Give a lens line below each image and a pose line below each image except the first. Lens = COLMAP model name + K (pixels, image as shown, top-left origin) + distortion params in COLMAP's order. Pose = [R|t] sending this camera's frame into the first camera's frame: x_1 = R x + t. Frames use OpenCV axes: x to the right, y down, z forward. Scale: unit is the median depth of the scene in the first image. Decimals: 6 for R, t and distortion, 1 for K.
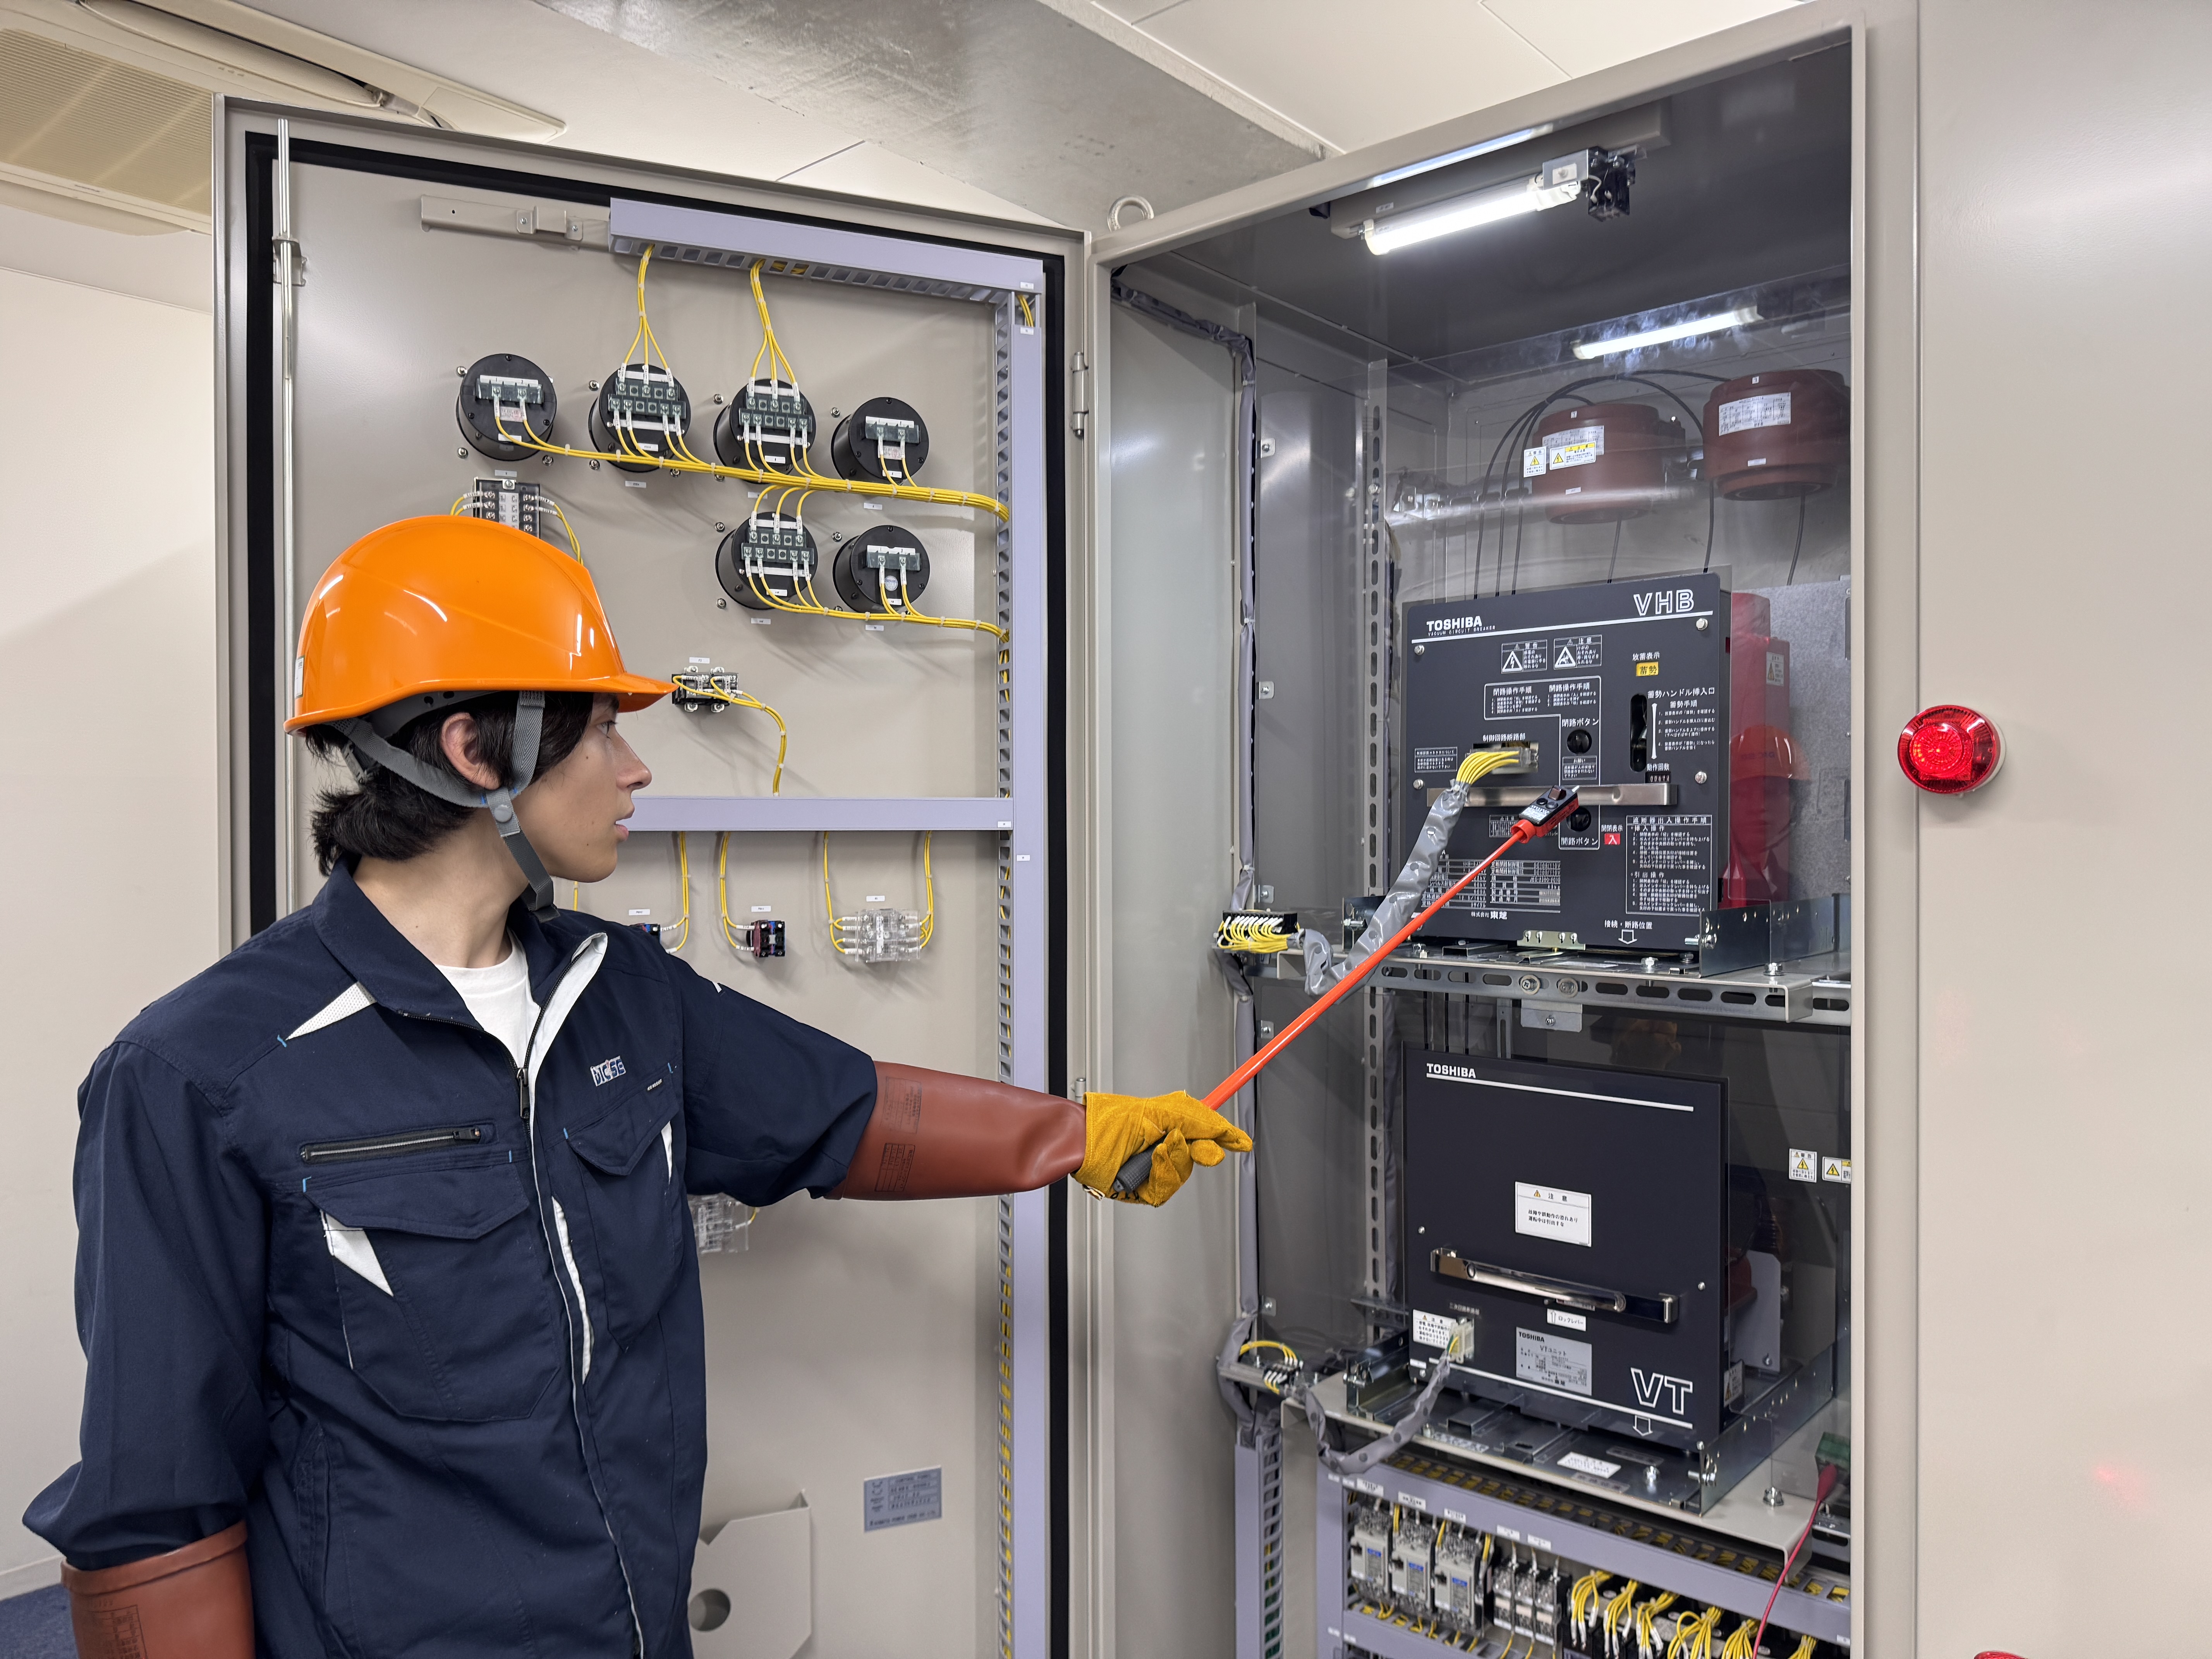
lens RADIAL K [[1572.8, 0, 1114.4], [0, 1572.8, 843.1], [0, 0, 1]] dist [-0.003501, -0.001261]
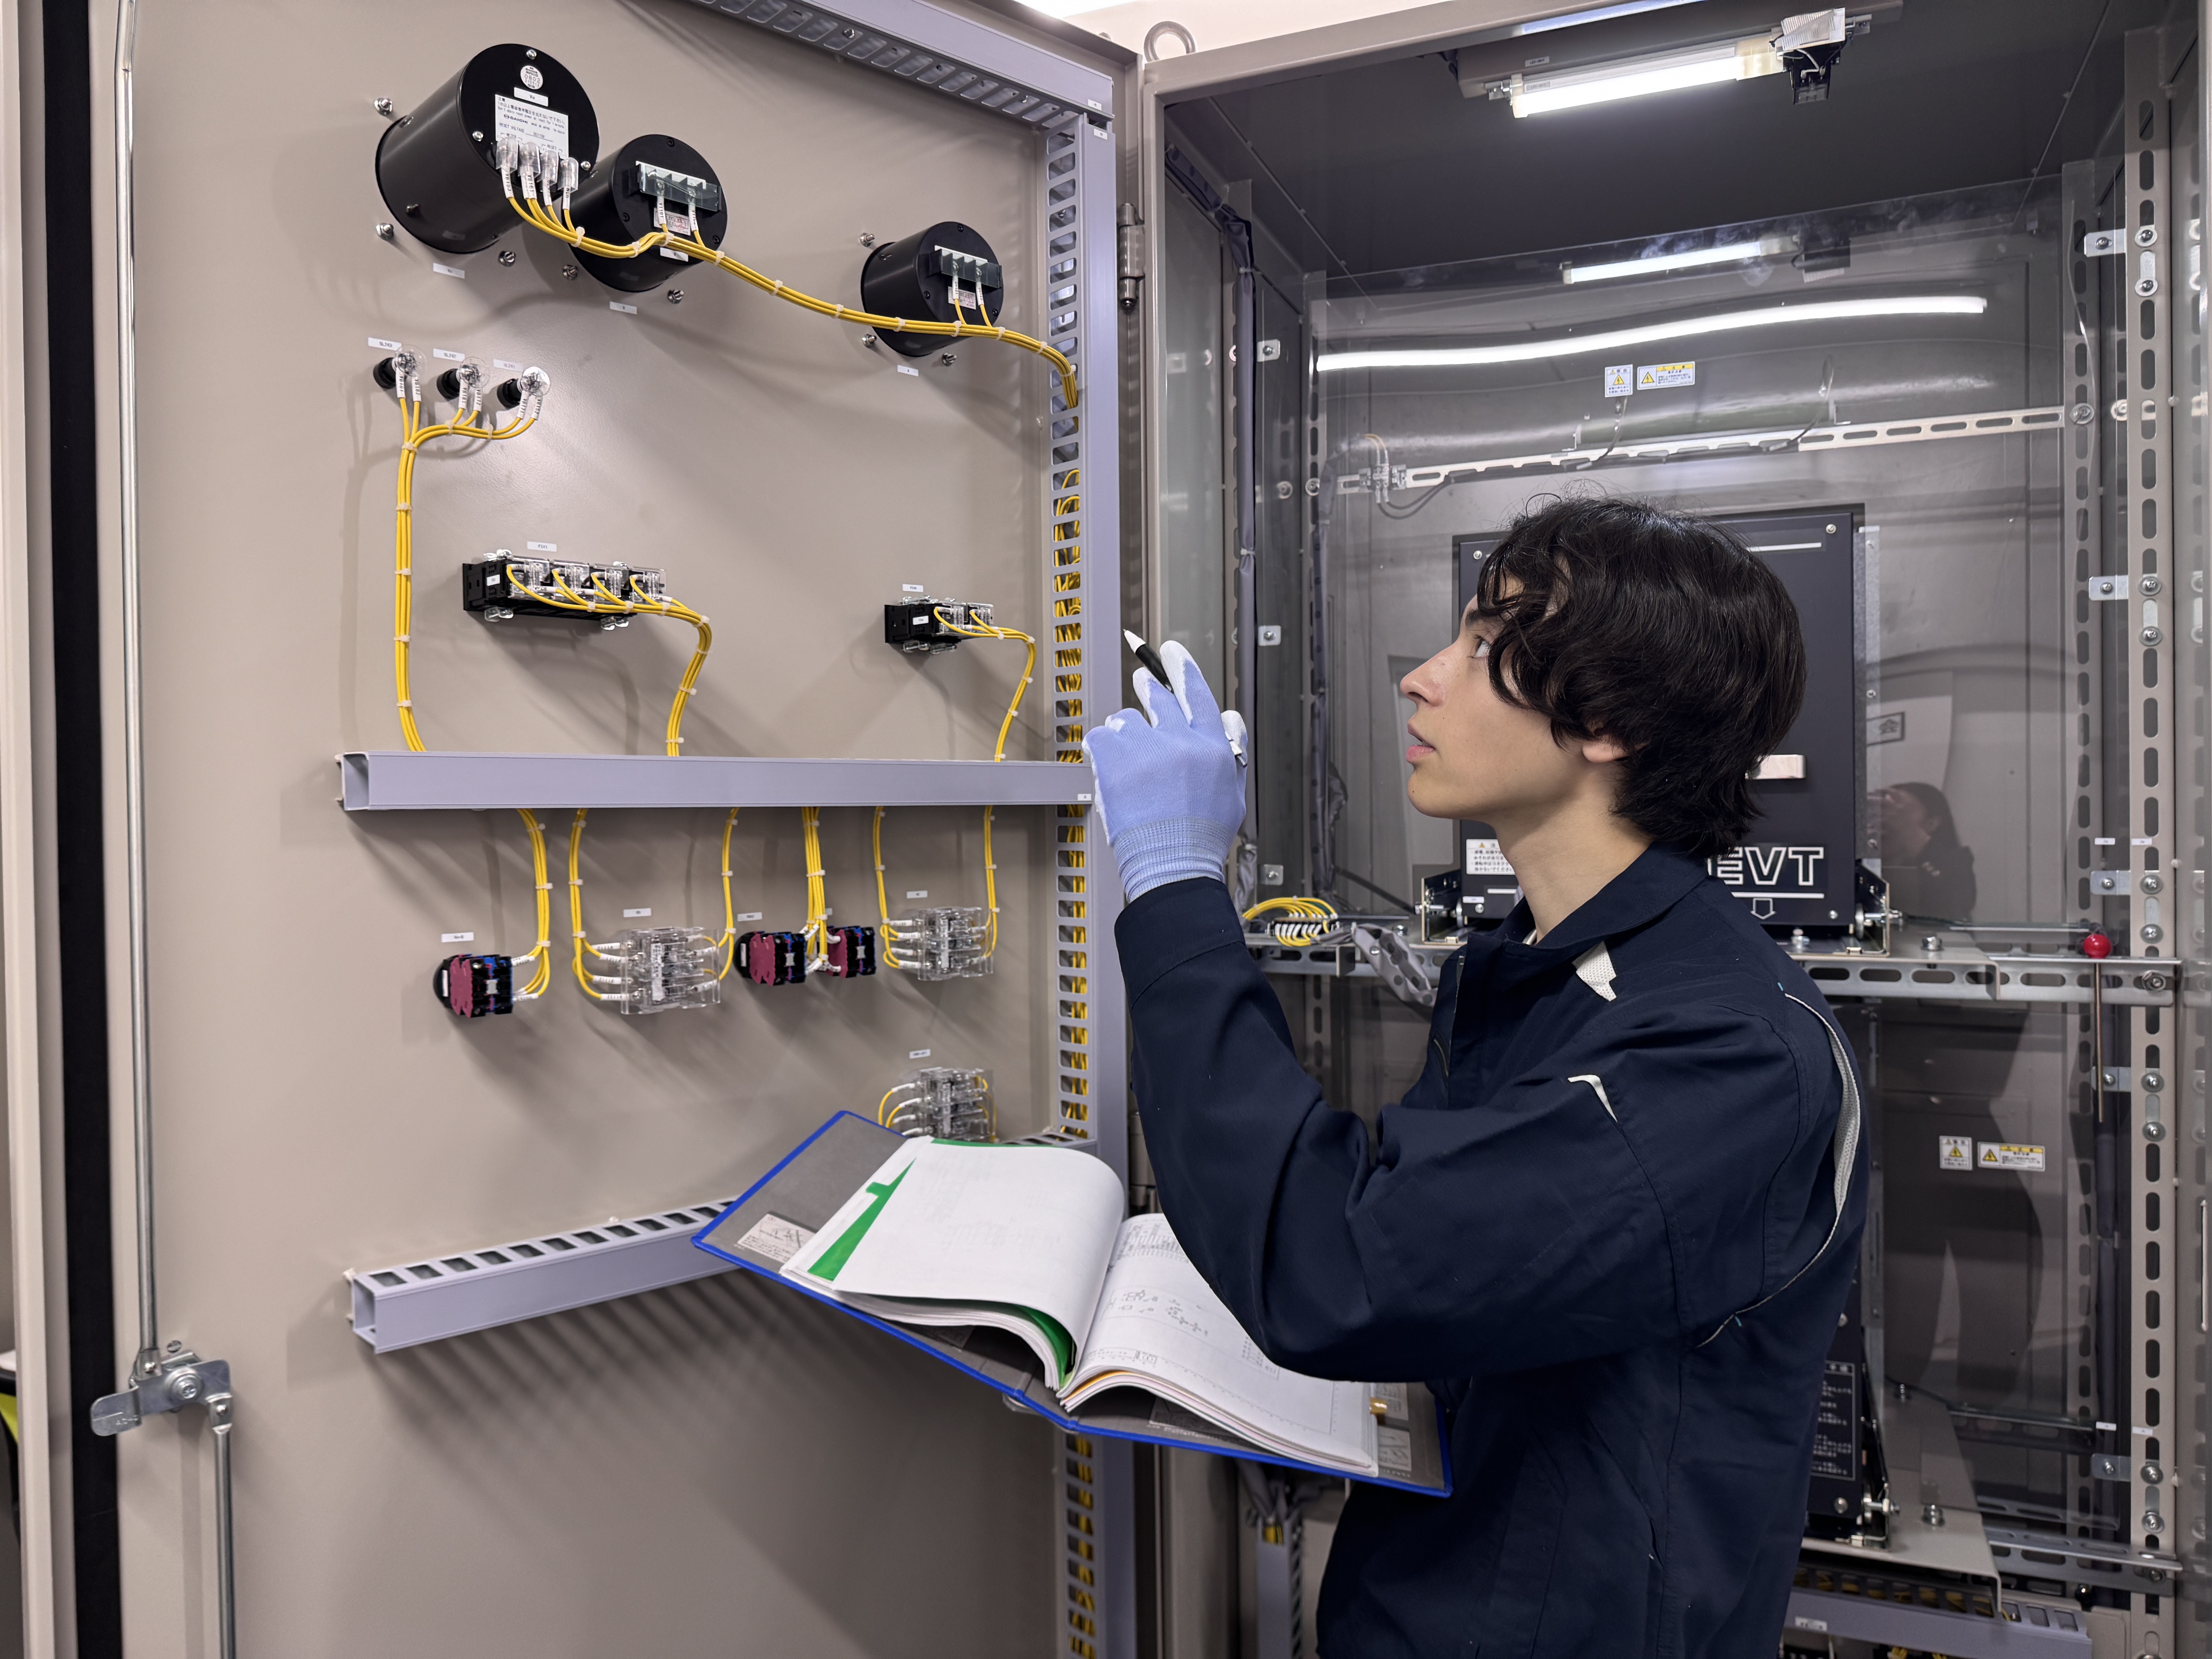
lens RADIAL K [[1572.8, 0, 1099.8], [0, 1572.8, 810.0], [0, 0, 1]] dist [-0.003501, -0.001261]
pose [[0.951602, -0.010770, 0.307144, -0.314991], [0.012705, 0.999910, -0.004302, 0.000739], [-0.307070, 0.007996, 0.951653, 0.265955]]
